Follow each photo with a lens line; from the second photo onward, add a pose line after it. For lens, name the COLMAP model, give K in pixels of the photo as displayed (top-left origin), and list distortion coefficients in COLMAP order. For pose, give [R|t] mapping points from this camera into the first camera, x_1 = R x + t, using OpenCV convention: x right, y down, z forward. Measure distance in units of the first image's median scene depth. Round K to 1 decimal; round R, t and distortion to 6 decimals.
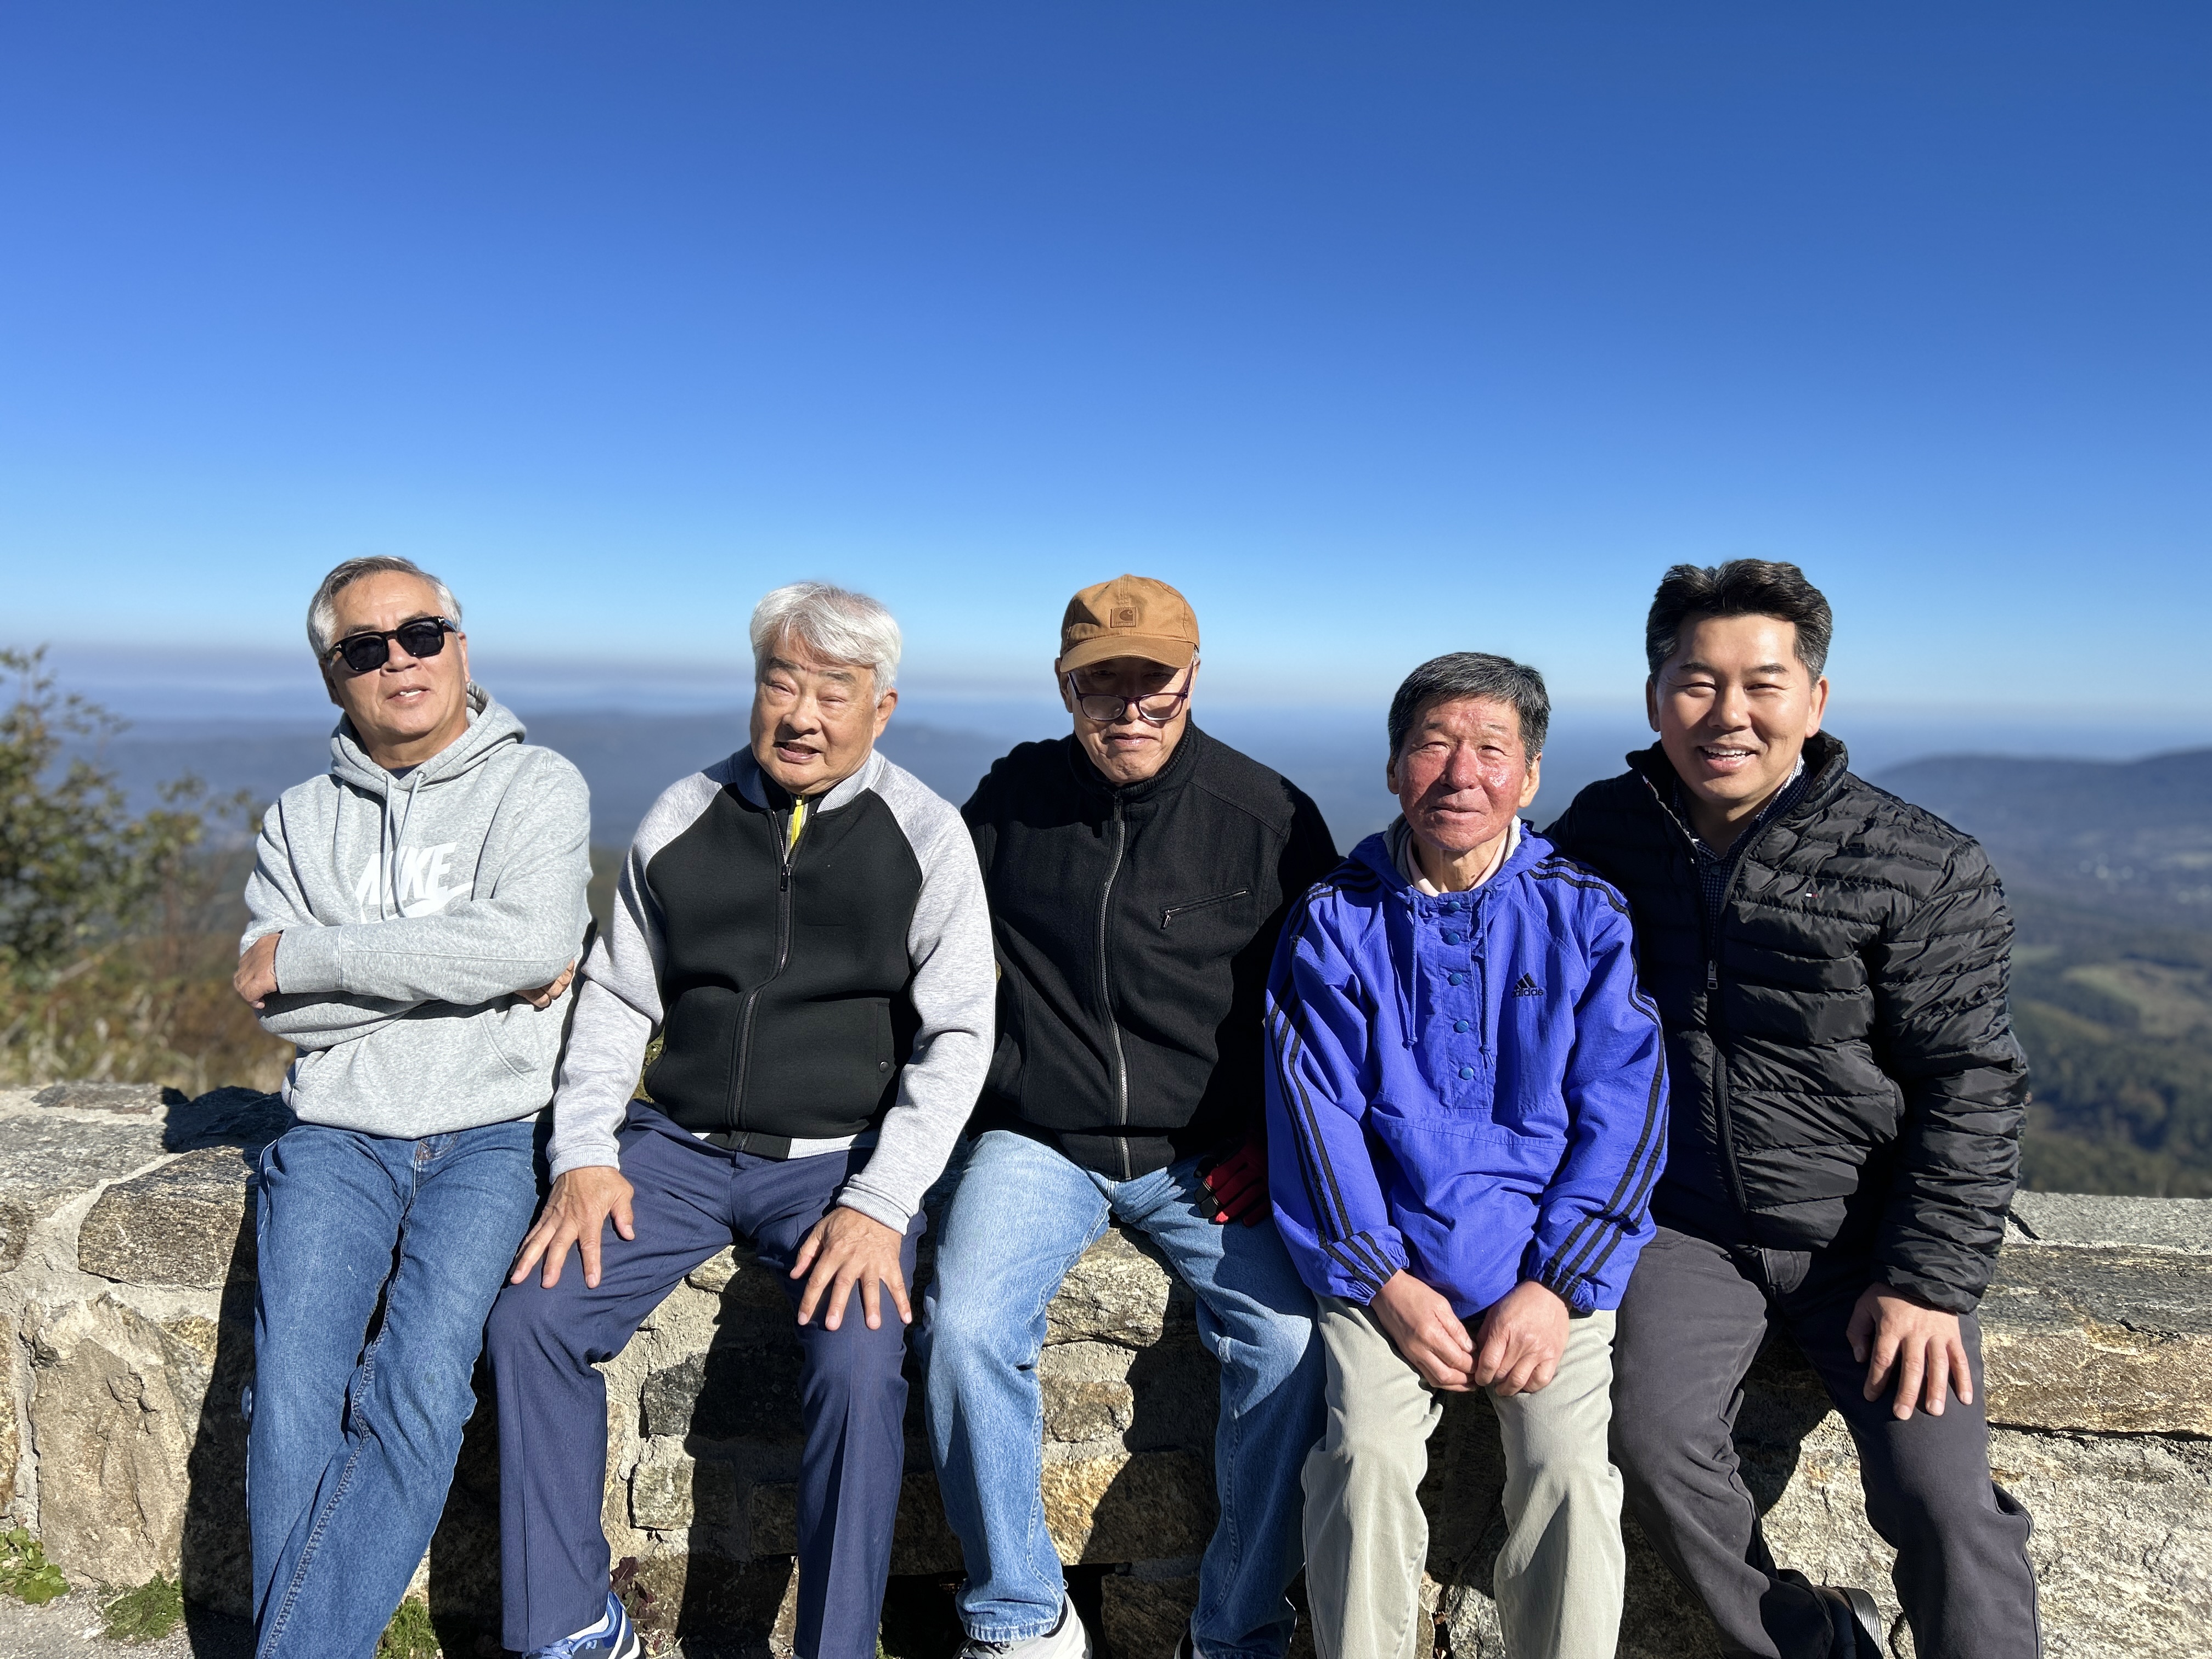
lens RADIAL K [[1651.1, 0, 1117.8], [0, 1651.1, 833.6], [0, 0, 1]] dist [0.055586, -0.060071]
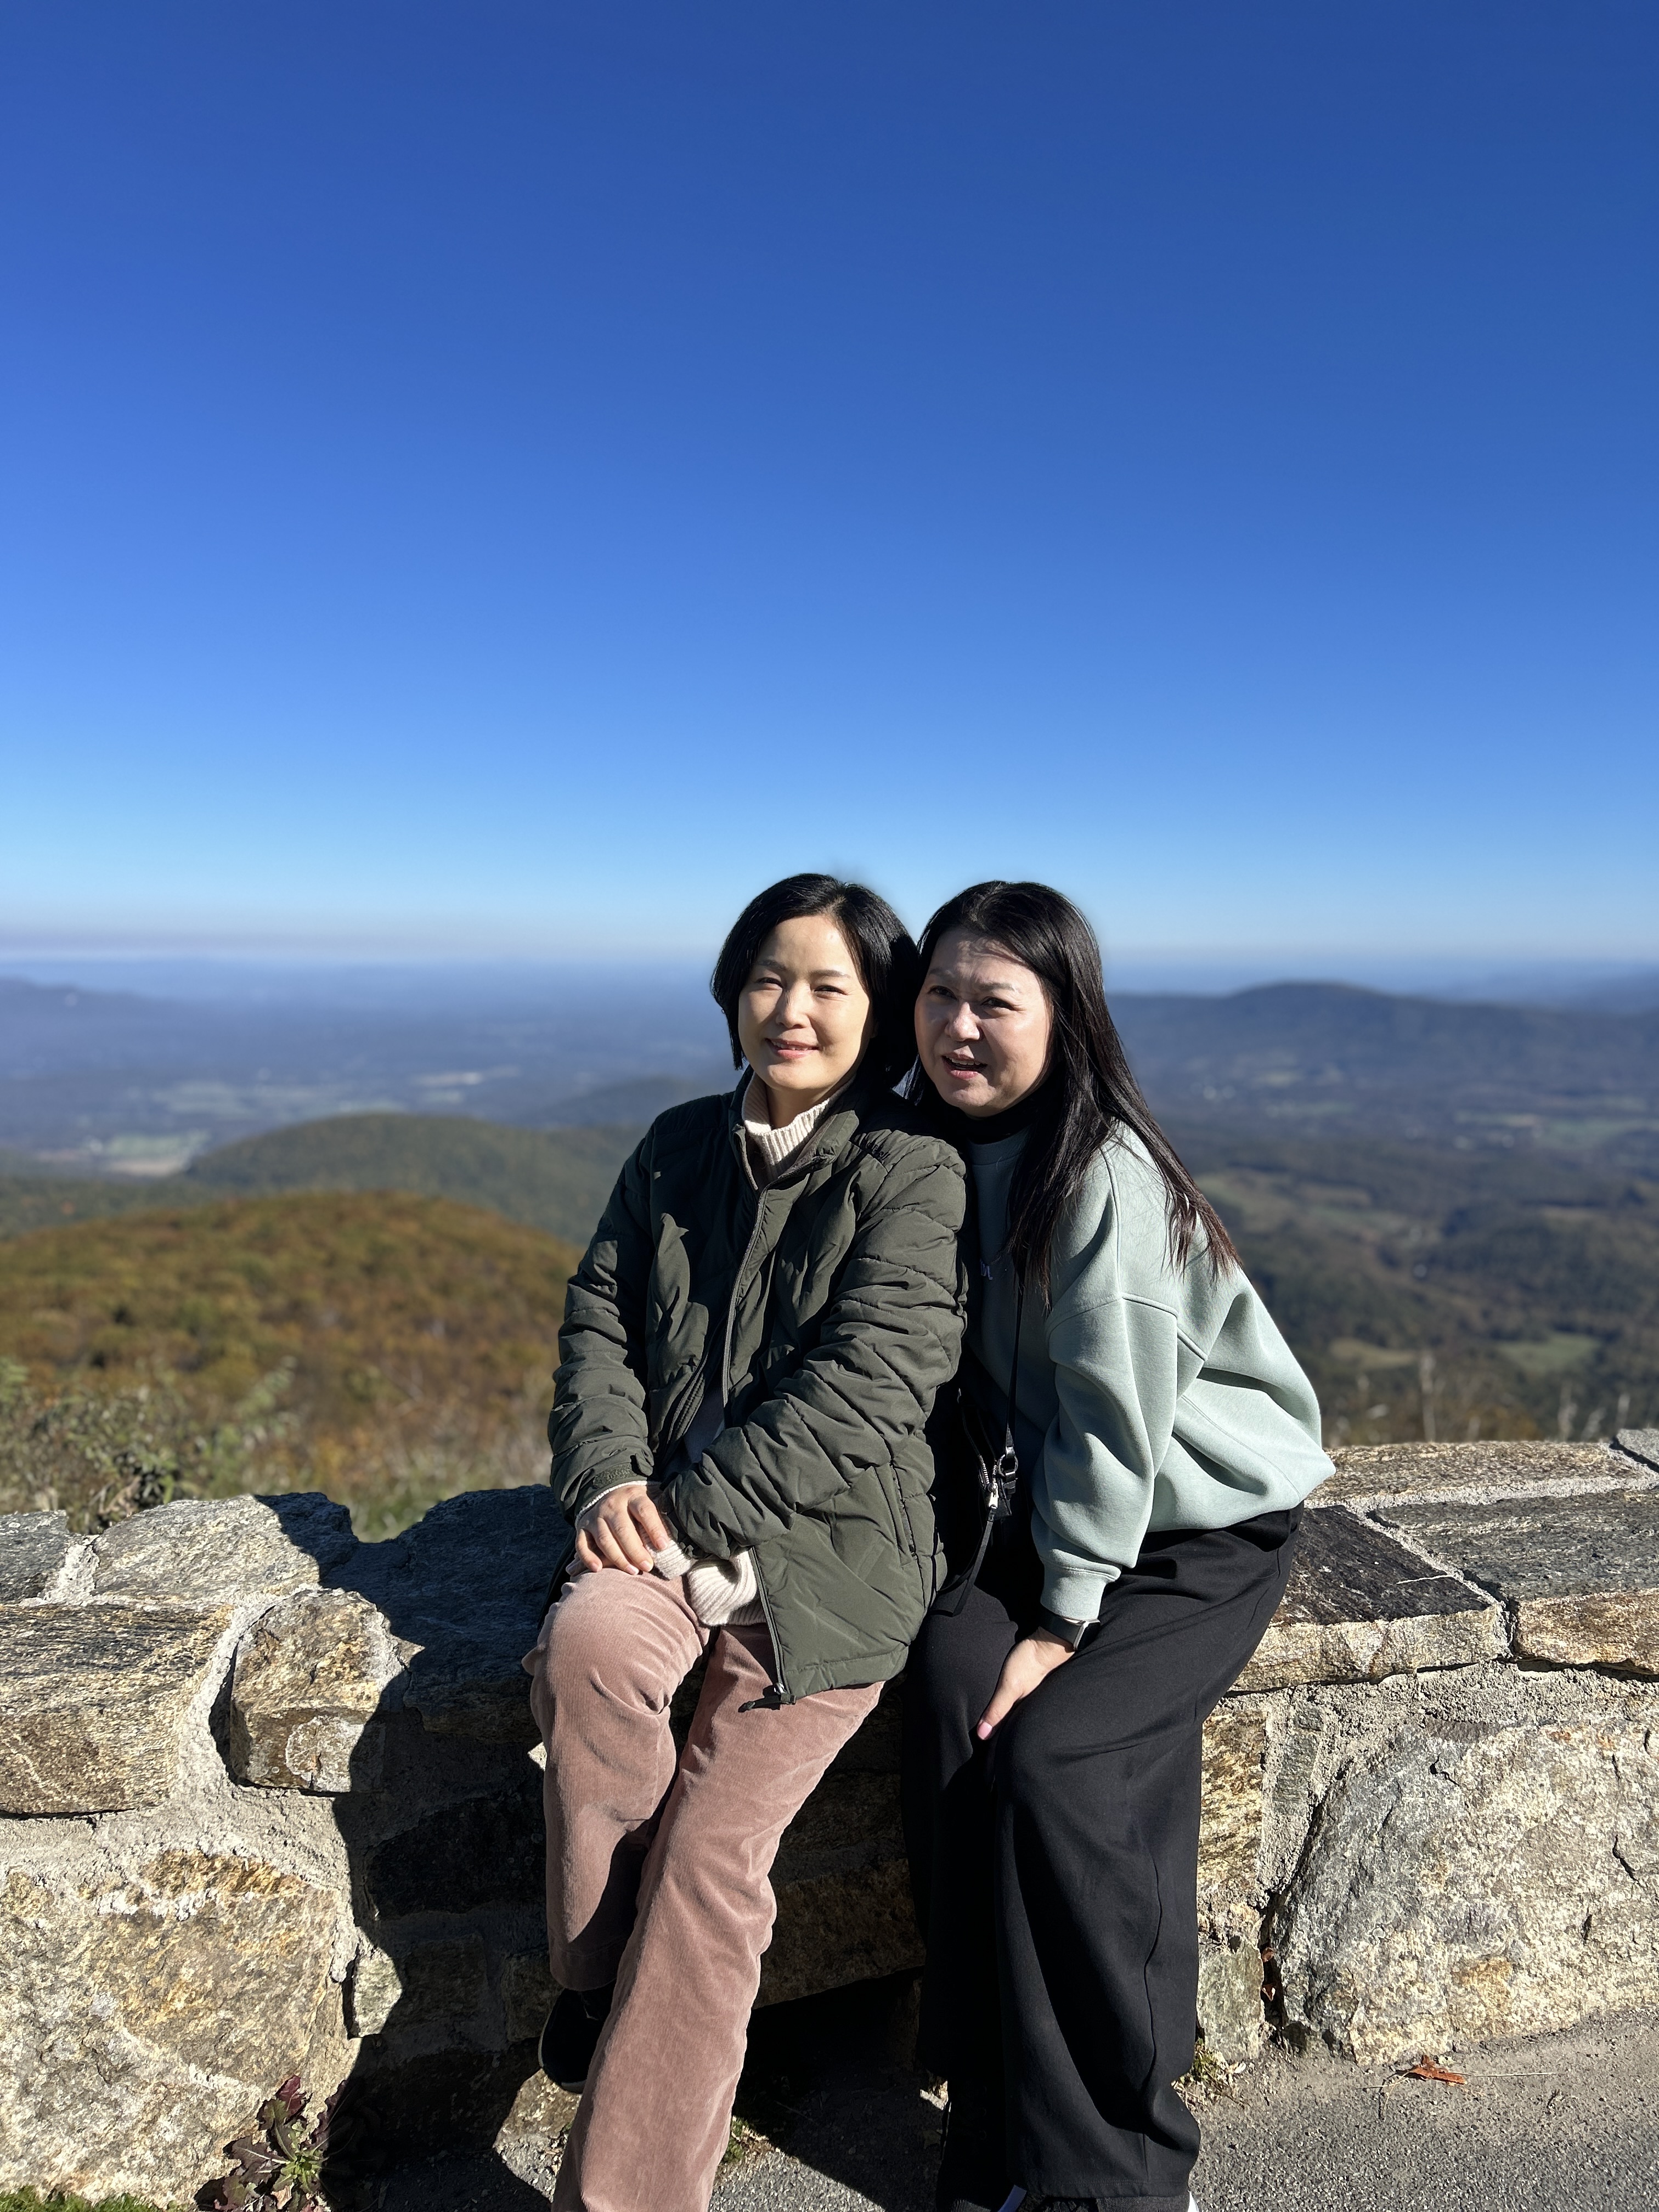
lens RADIAL K [[1651.1, 0, 831.3], [0, 1651.1, 1110.6], [0, 0, 1]] dist [0.055586, -0.060071]
pose [[0.951753, -0.047415, 0.303180, -0.296291], [0.042929, 0.998848, 0.021447, -0.040891], [-0.303848, -0.007397, 0.952692, 0.161656]]
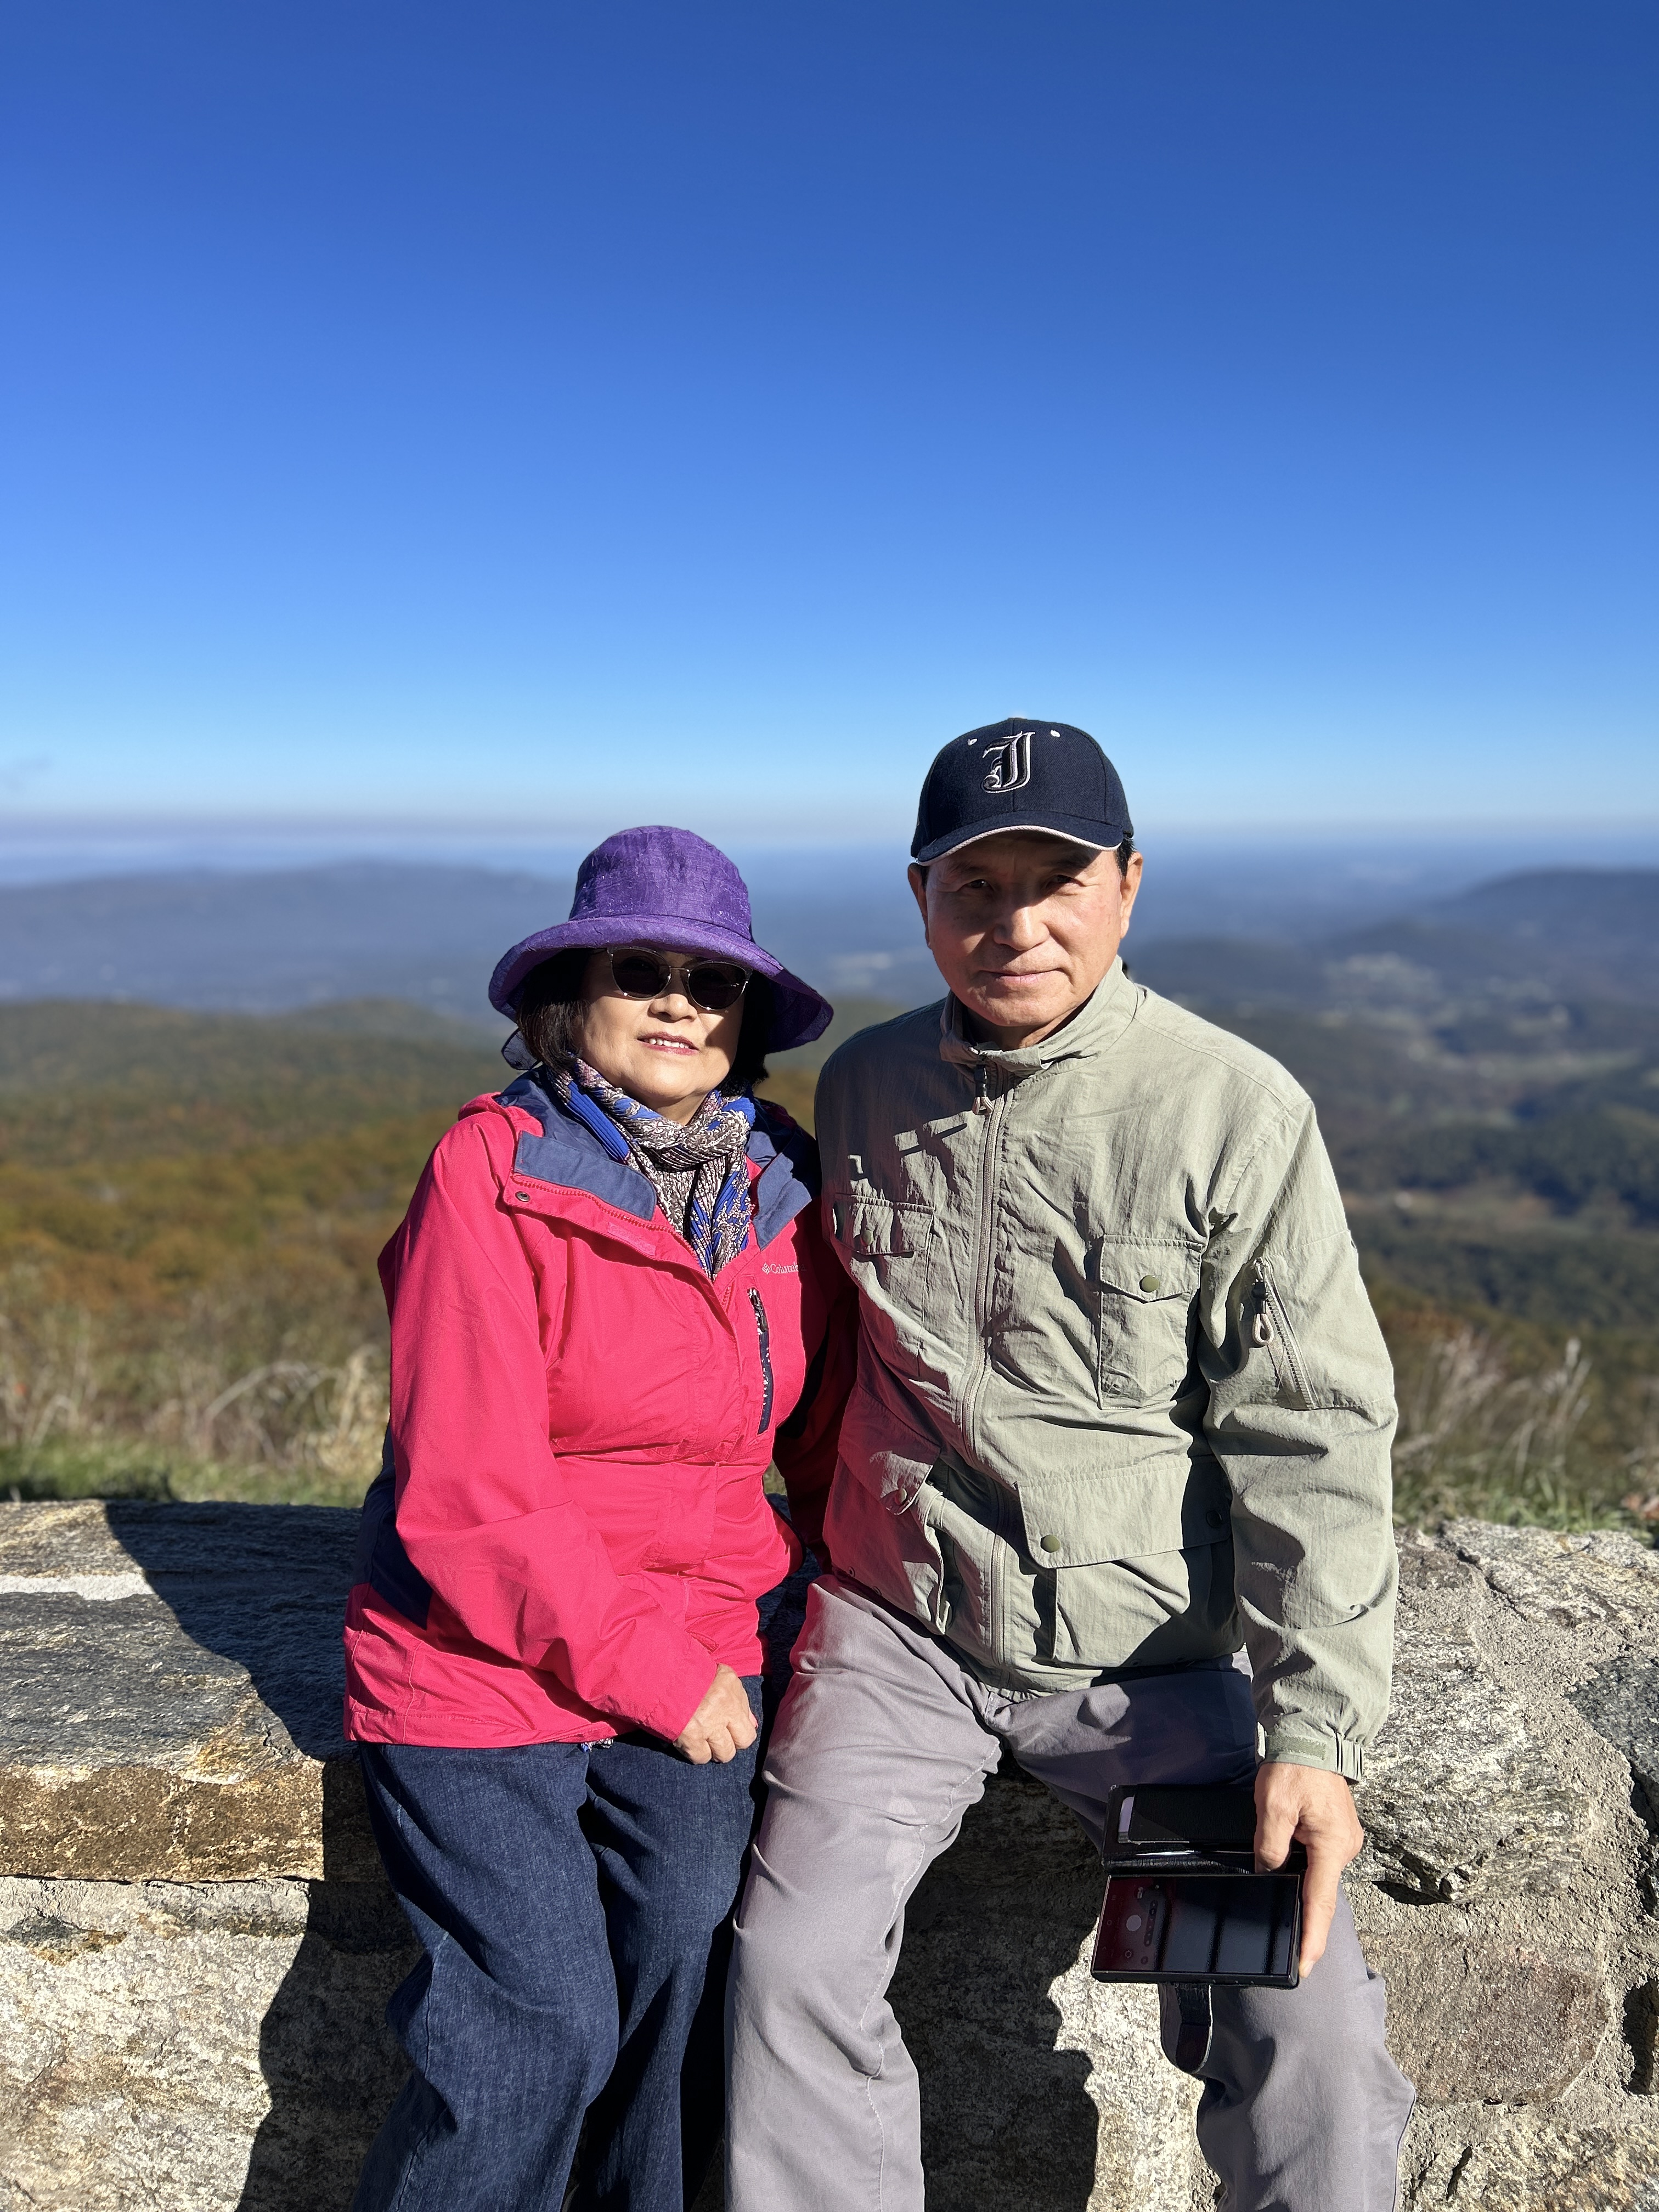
lens RADIAL K [[1651.1, 0, 833.0], [0, 1651.1, 1117.0], [0, 0, 1]] dist [0.055586, -0.060071]
pose [[0.997339, -0.042800, 0.059012, 0.770873], [0.037627, 0.995572, 0.086145, -0.048752], [-0.062438, -0.083695, 0.994533, 0.212627]]
